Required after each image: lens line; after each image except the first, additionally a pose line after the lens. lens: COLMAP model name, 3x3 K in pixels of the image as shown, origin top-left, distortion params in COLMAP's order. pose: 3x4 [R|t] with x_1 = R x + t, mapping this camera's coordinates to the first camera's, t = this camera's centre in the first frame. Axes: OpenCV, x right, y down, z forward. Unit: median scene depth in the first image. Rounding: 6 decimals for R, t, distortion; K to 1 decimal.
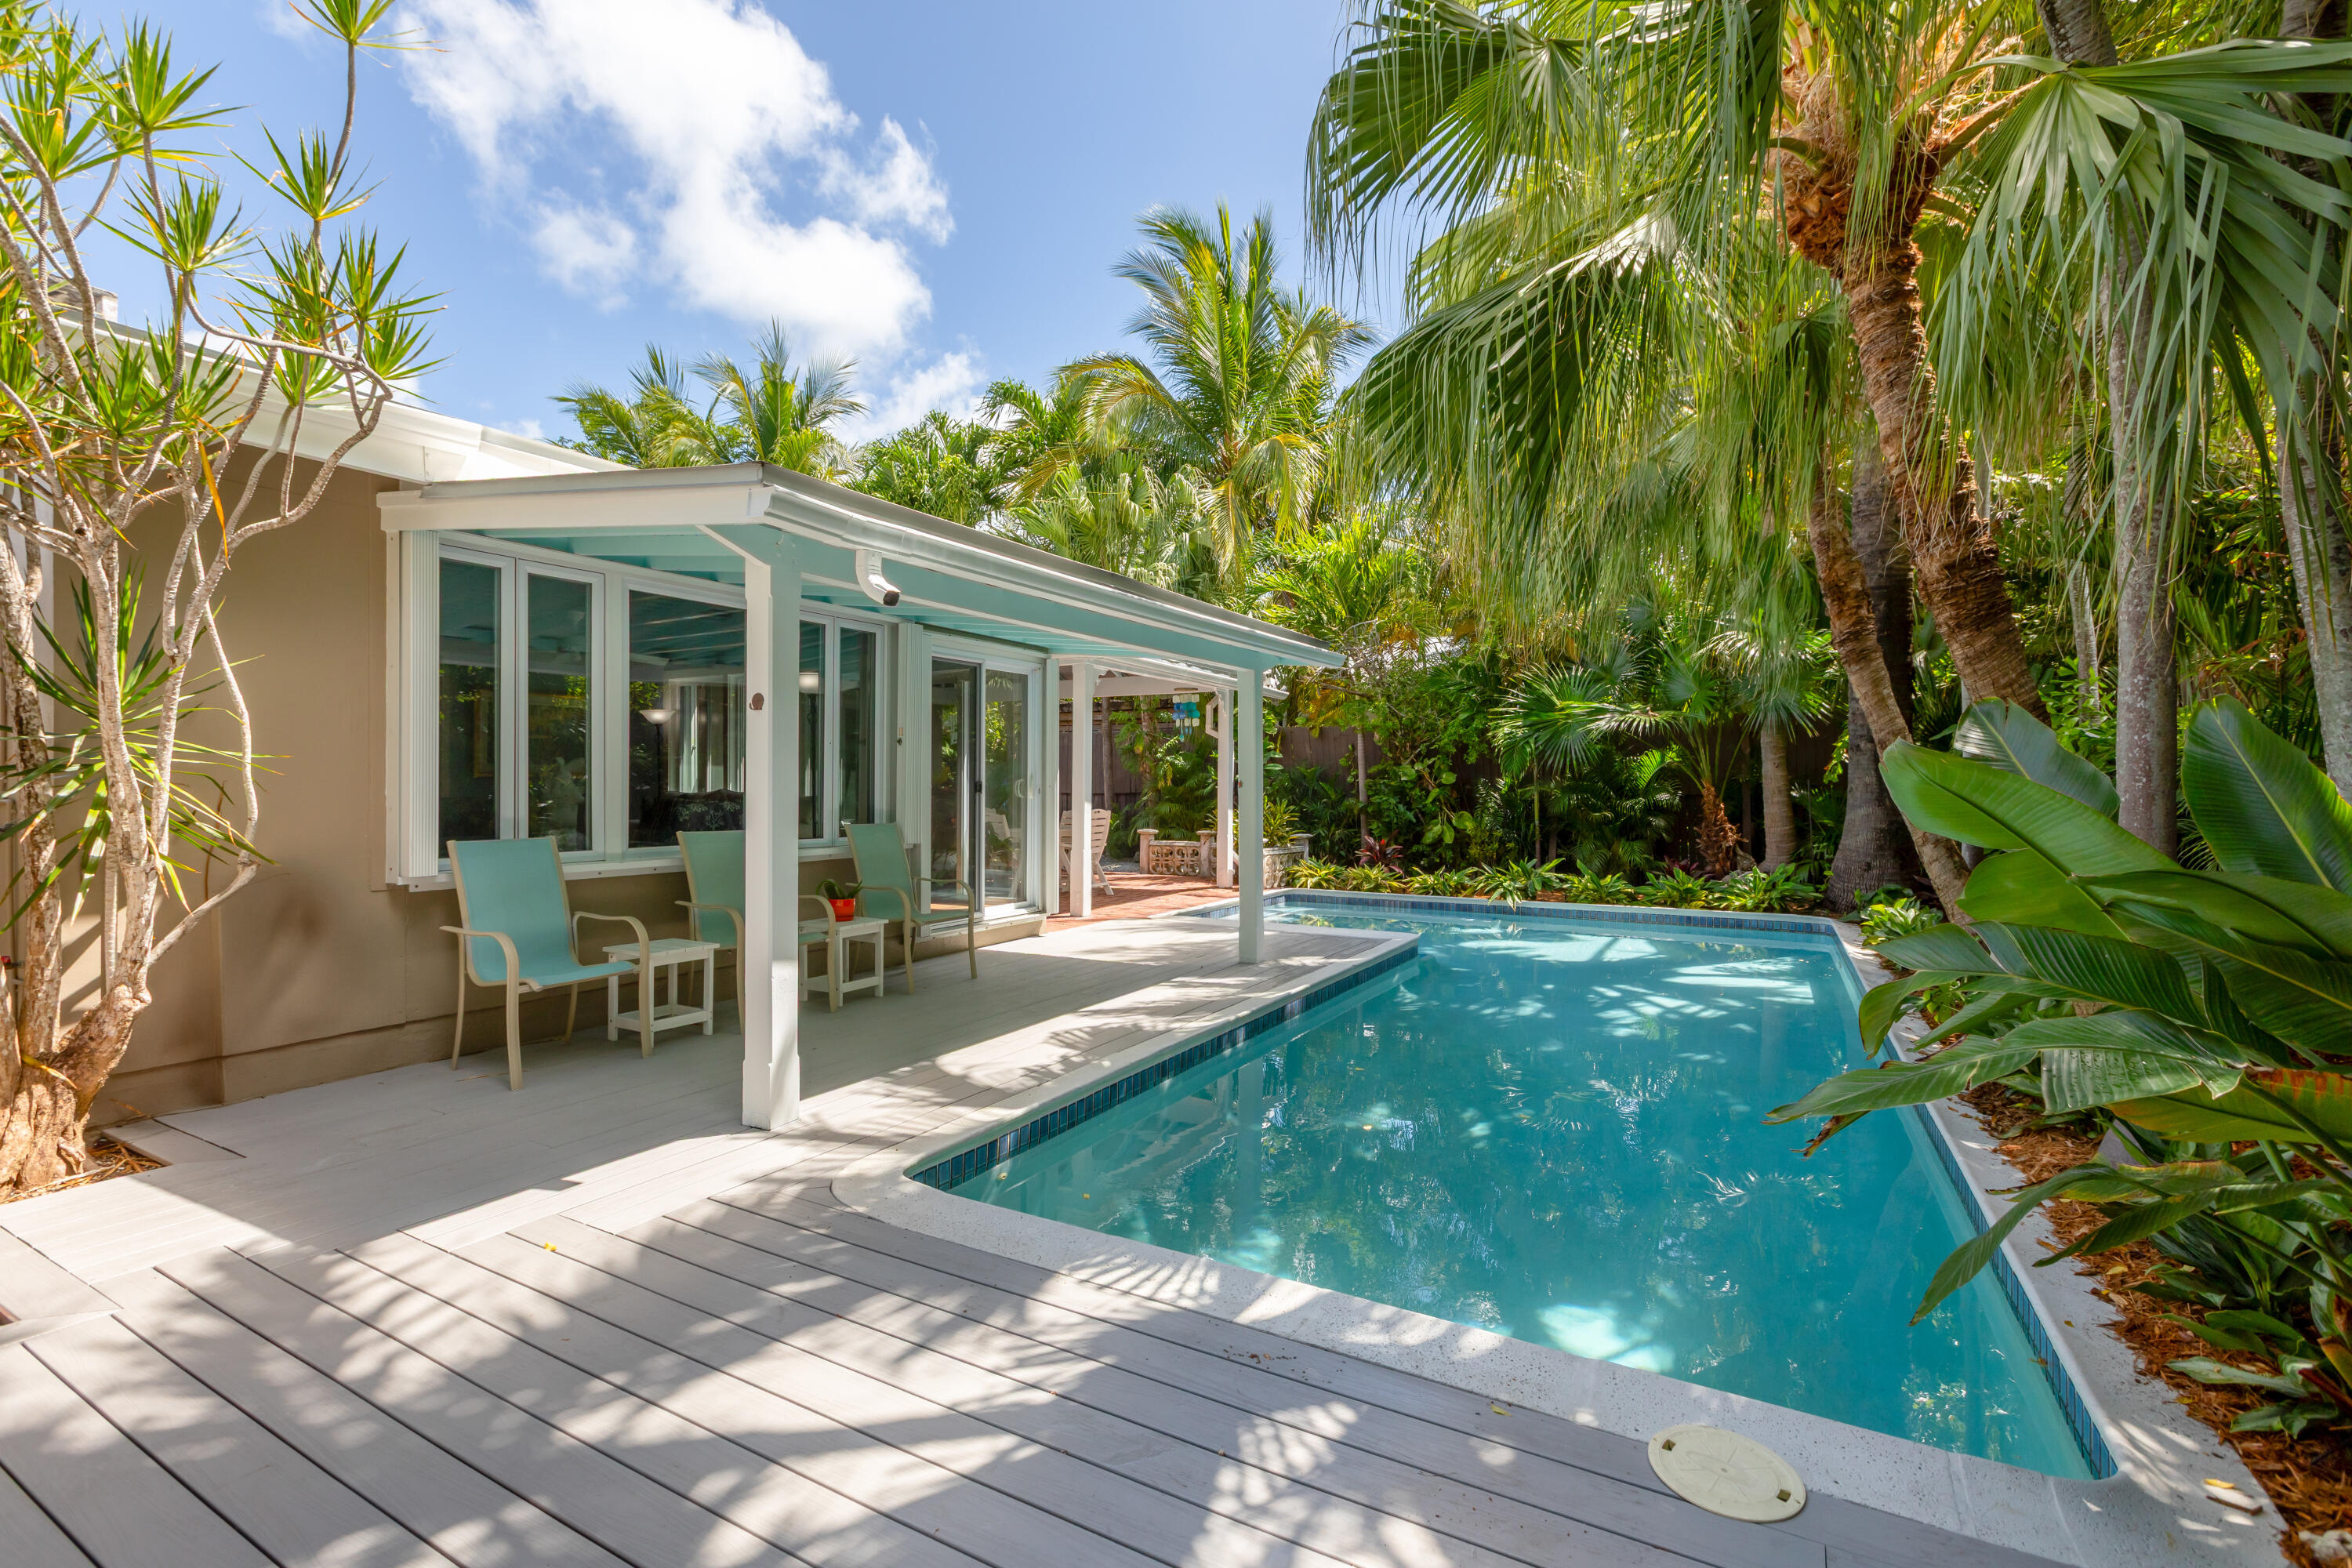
lens RADIAL K [[1026.0, 0, 1176.3], [0, 1026.0, 787.7], [0, 0, 1]] dist [-0.001853, 0.000059]
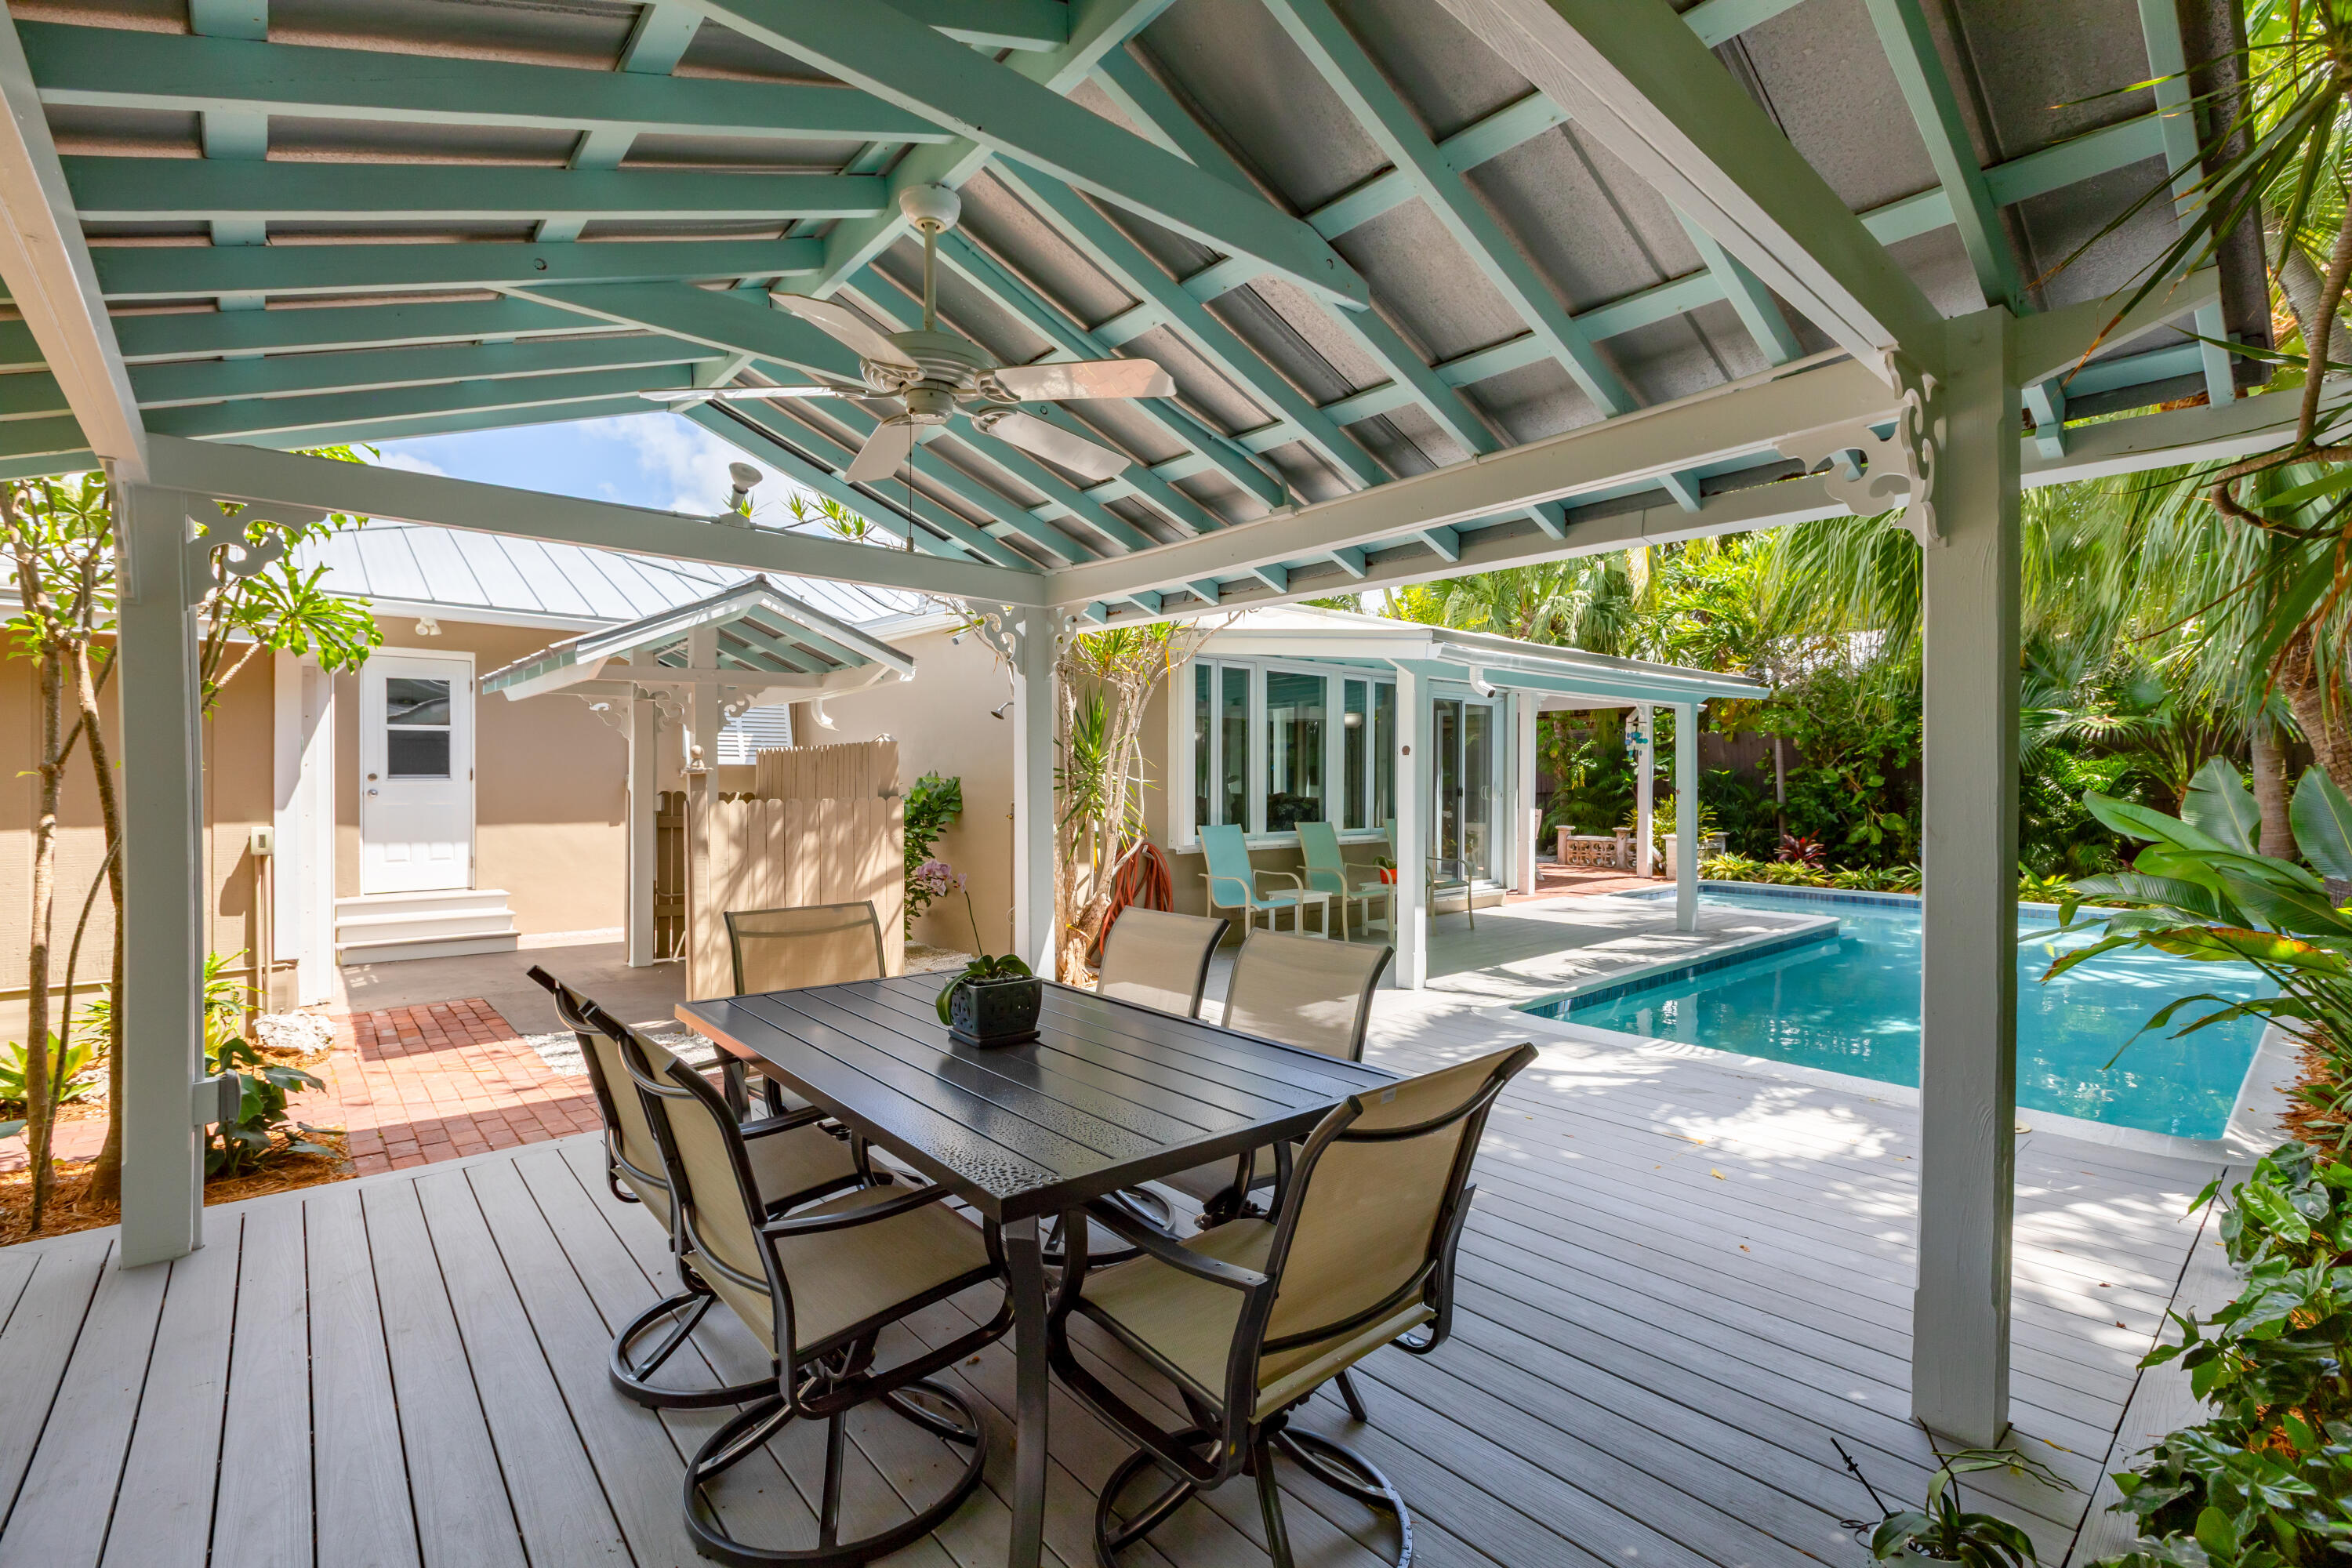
lens RADIAL K [[1026.0, 0, 1167.1], [0, 1026.0, 779.9], [0, 0, 1]] dist [-0.001853, 0.000059]
pose [[0.938516, 0.001514, -0.345231, -0.054859], [-0.001797, 0.999998, -0.000501, -0.009371], [0.345230, 0.001091, 0.938518, -0.244058]]
